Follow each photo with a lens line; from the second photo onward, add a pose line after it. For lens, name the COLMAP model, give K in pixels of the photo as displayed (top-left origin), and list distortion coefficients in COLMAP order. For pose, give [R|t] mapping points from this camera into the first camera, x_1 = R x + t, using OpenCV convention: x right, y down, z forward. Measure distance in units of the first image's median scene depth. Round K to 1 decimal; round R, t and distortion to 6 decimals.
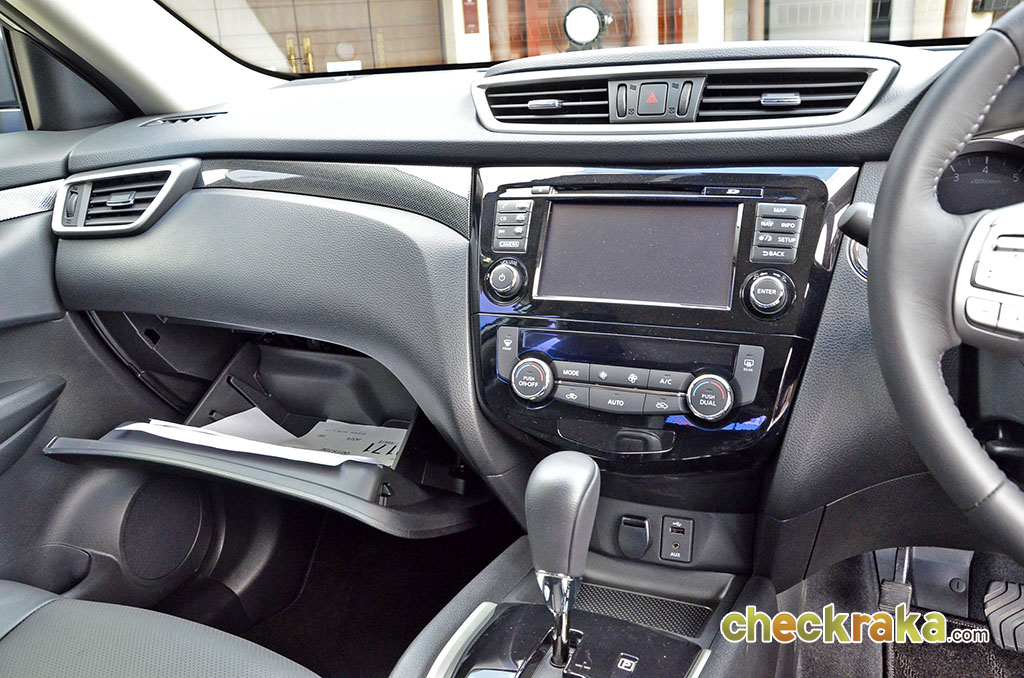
lens RADIAL K [[815.8, 0, 511.3], [0, 815.8, 342.3], [0, 0, 1]] dist [-0.101285, 0.033416]
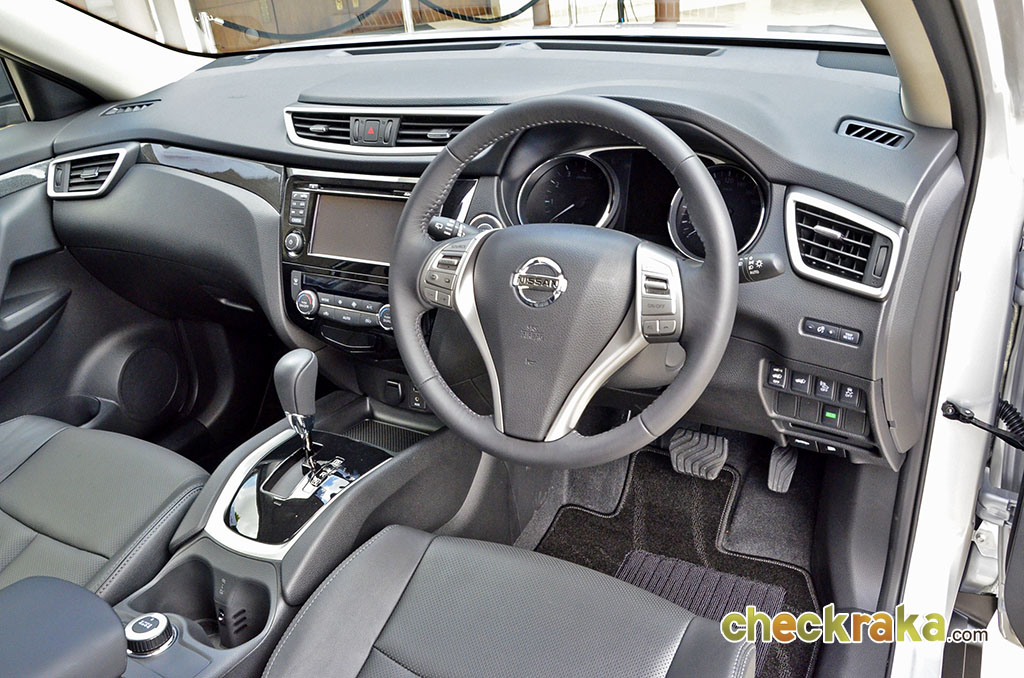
lens RADIAL K [[815.8, 0, 518.4], [0, 815.8, 338.2], [0, 0, 1]] dist [-0.101285, 0.033416]
pose [[0.997575, -0.001600, -0.069577, 0.428725], [0.014437, 0.982748, 0.184388, -0.138095], [0.068081, -0.184945, 0.980388, -0.478514]]
